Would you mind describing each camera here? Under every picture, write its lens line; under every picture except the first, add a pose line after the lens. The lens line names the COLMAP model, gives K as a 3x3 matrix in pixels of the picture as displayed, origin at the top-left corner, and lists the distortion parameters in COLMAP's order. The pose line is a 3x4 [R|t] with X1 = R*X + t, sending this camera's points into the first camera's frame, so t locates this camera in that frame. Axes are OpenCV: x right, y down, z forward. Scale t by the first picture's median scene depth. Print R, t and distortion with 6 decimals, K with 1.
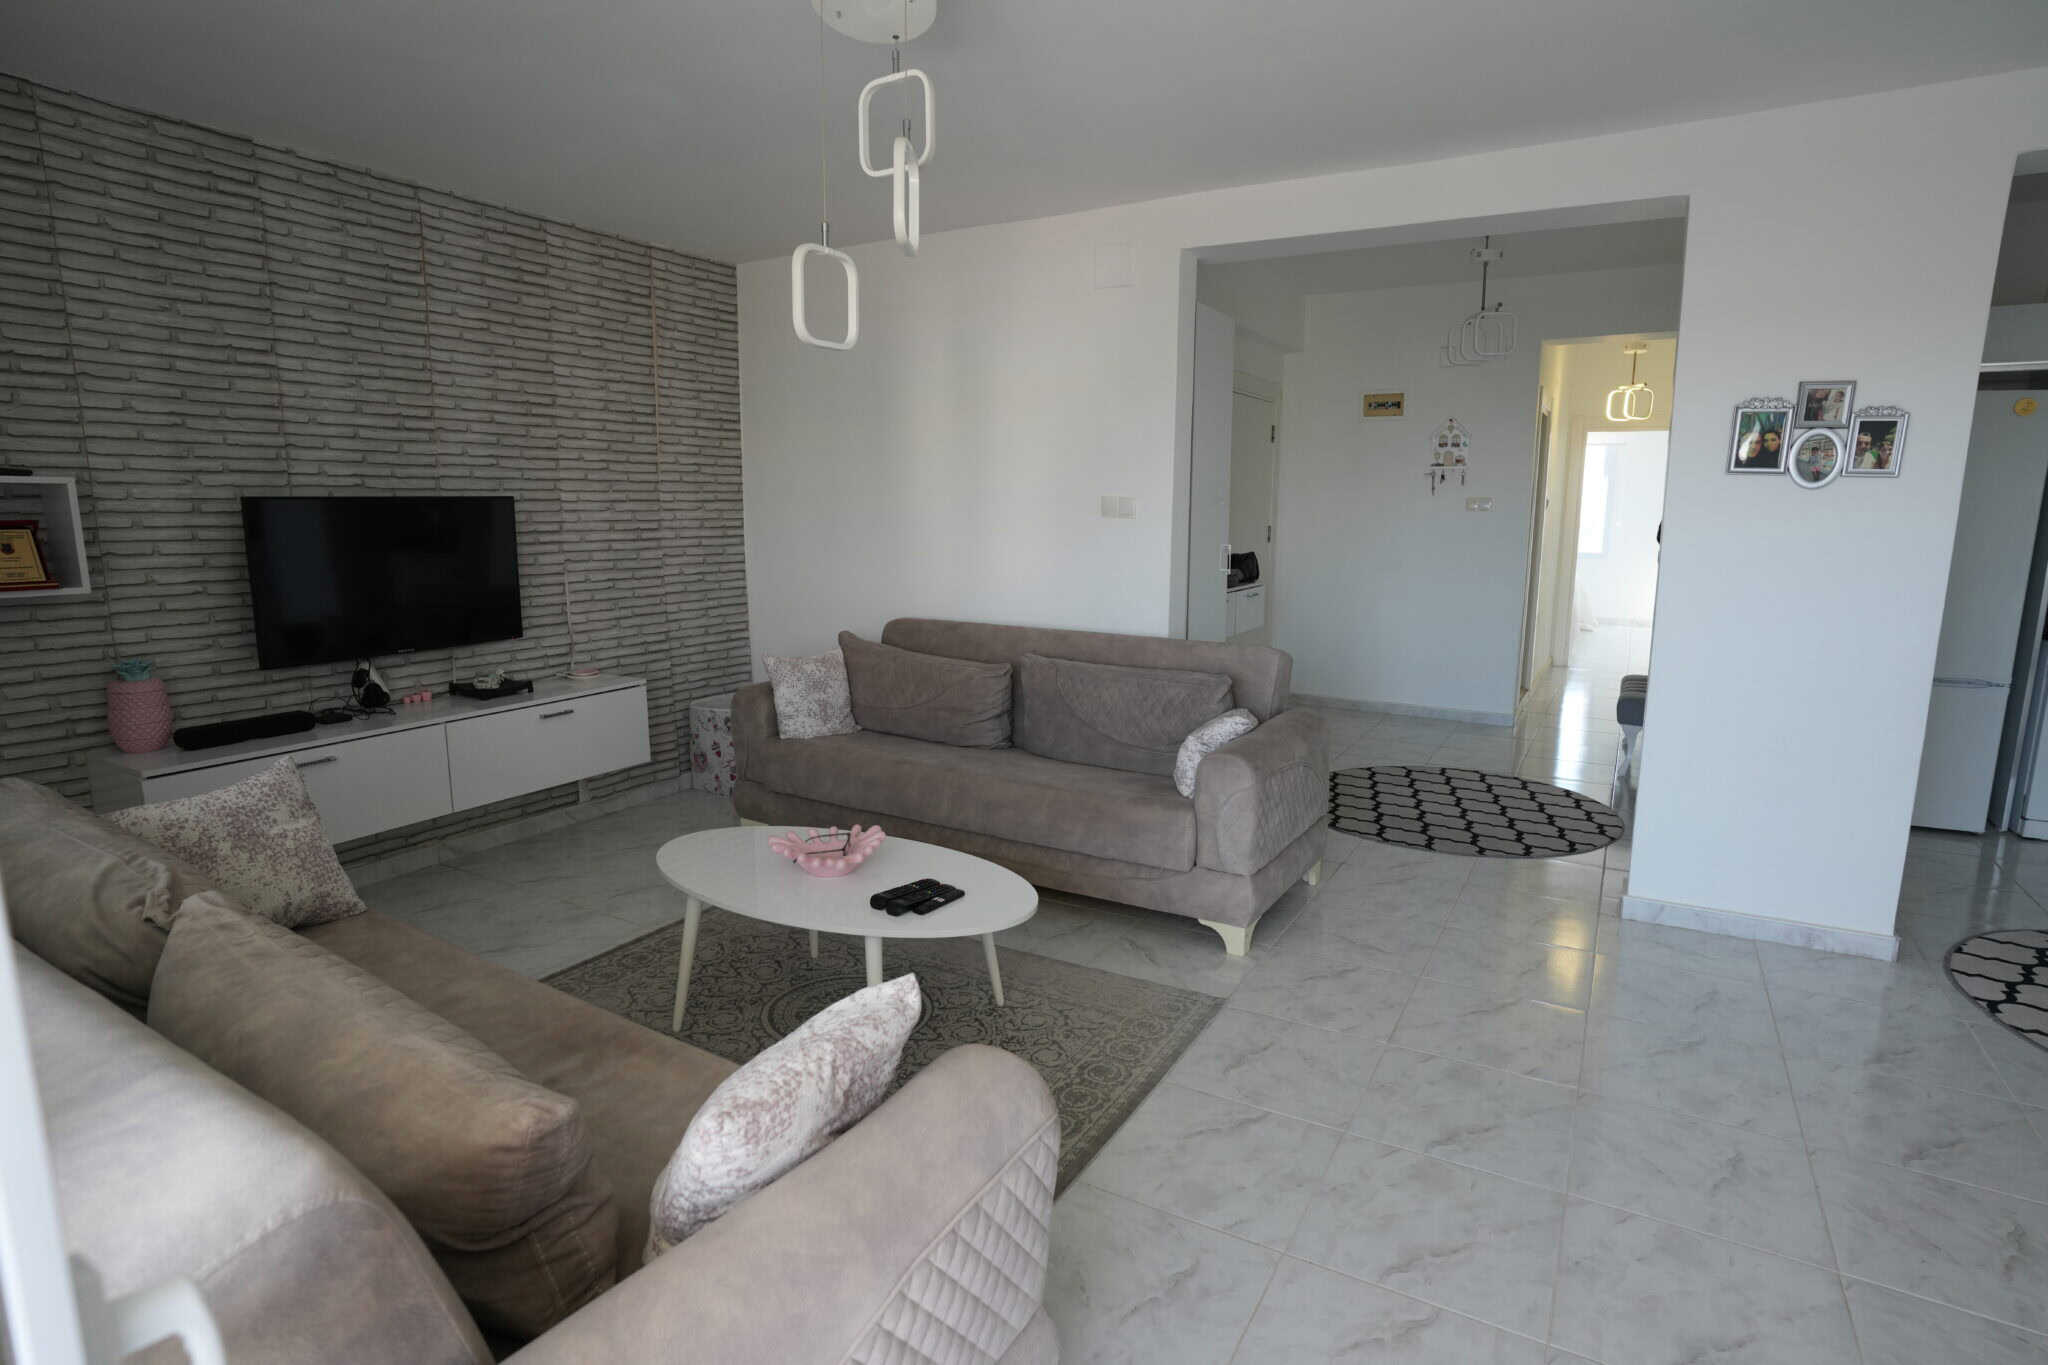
lens RADIAL K [[1072.8, 0, 1018.6], [0, 1072.8, 680.6], [0, 0, 1]] dist [-0.070194, 0.043577]
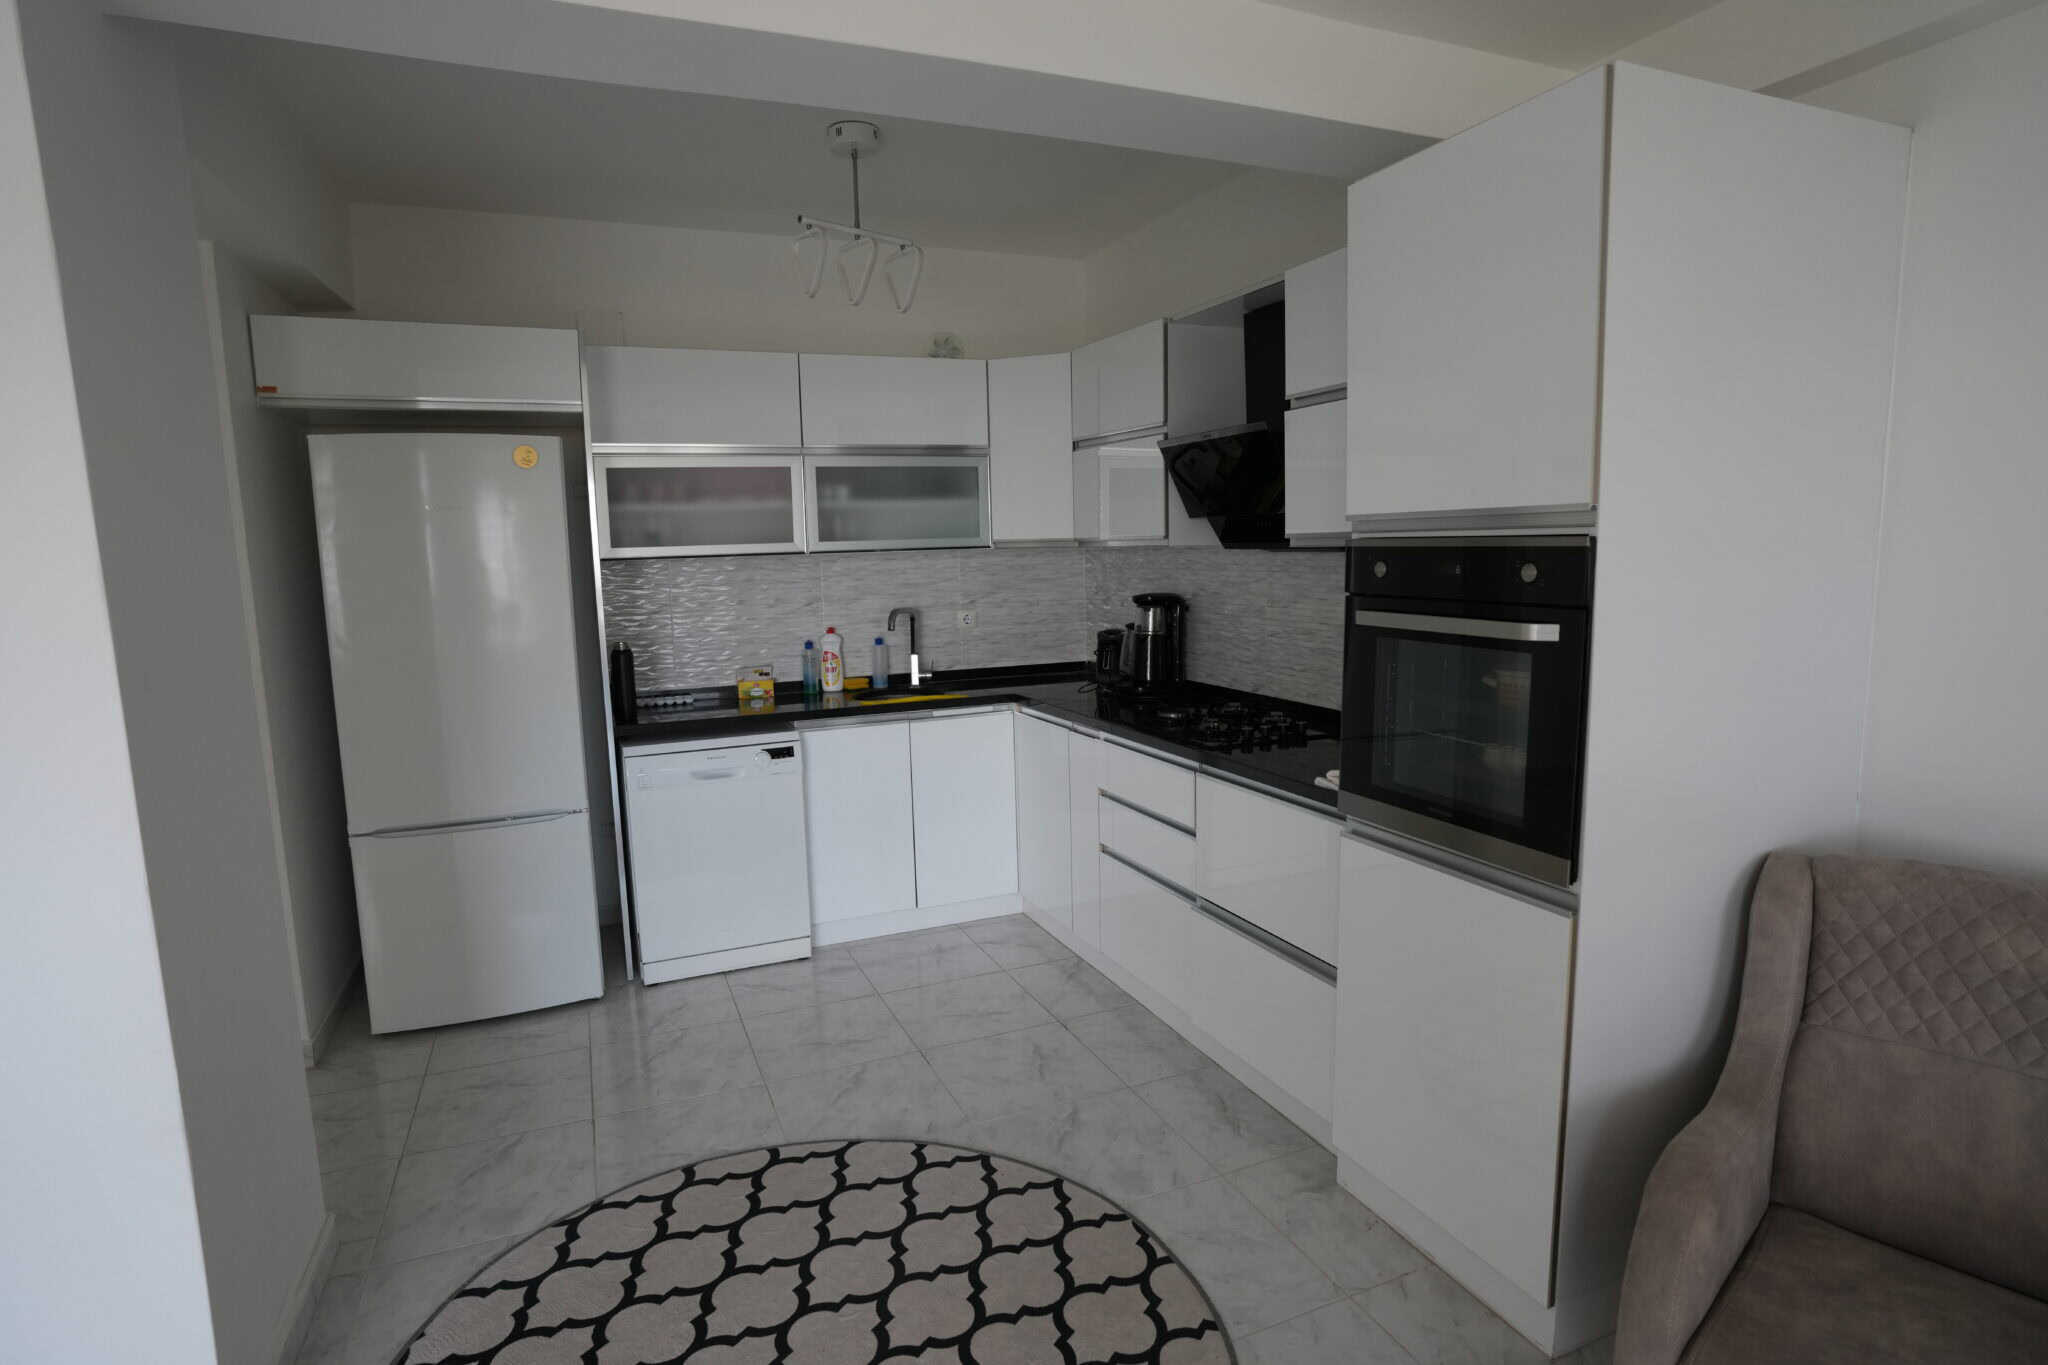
lens RADIAL K [[1077.7, 0, 1024.3], [0, 1077.7, 677.8], [0, 0, 1]] dist [-0.072285, 0.044900]
pose [[0.594526, -0.117467, 0.795450, 0.518967], [0.157924, 0.987062, 0.027728, -0.063121], [-0.788415, 0.109136, 0.605385, 0.245524]]
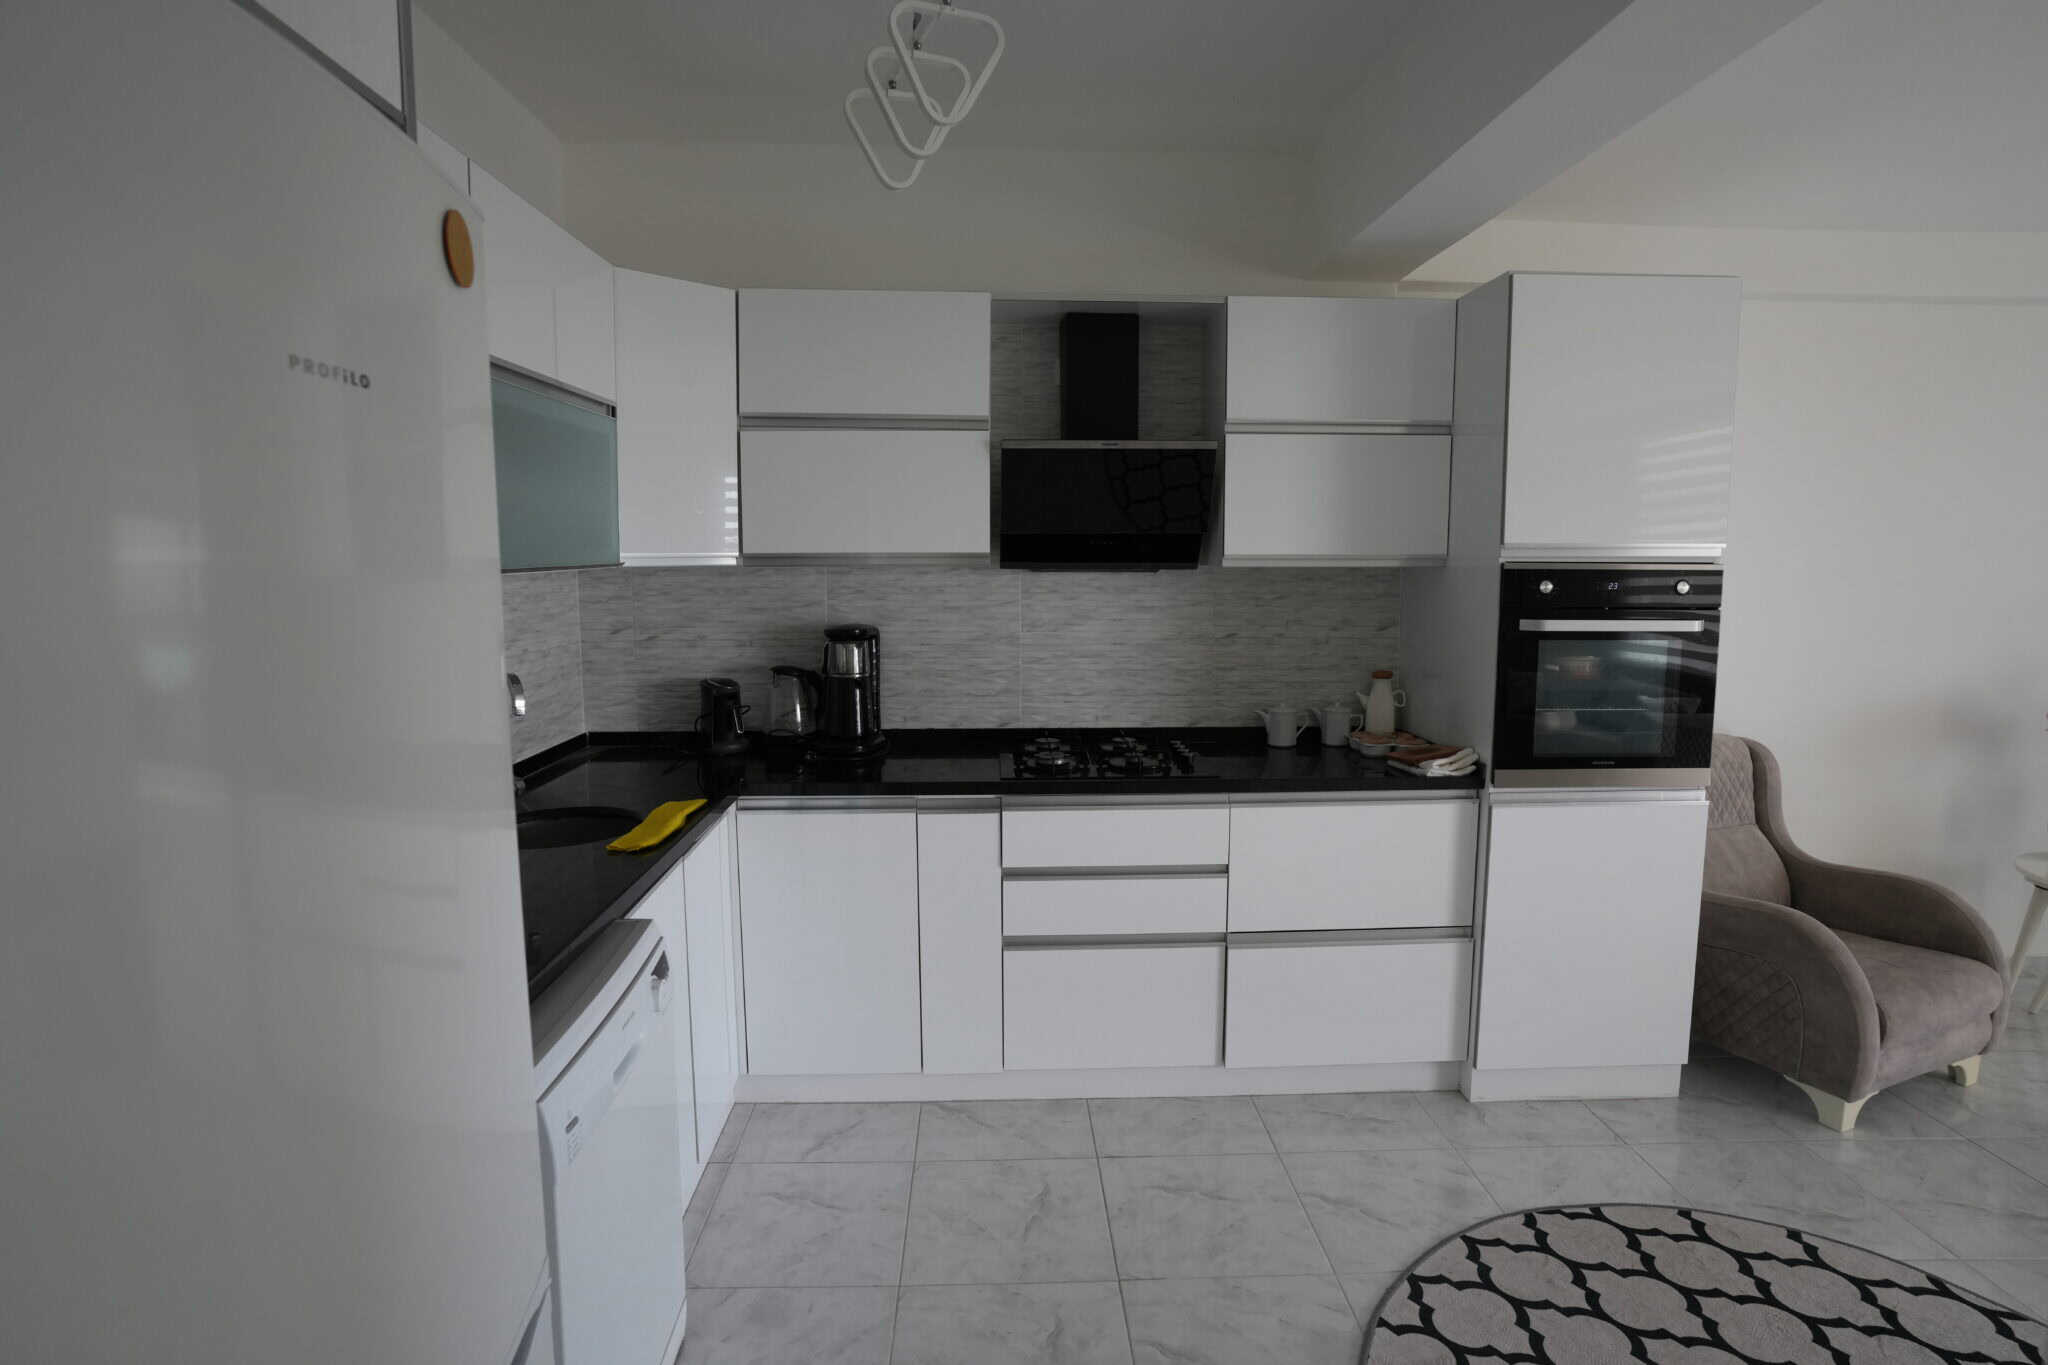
lens RADIAL K [[1077.7, 0, 1024.3], [0, 1077.7, 677.8], [0, 0, 1]] dist [-0.072285, 0.044900]
pose [[-0.539657, -0.105495, 0.835249, 0.658205], [0.137180, 0.967840, 0.210874, -0.196054], [-0.830633, 0.228379, -0.507830, 1.000722]]
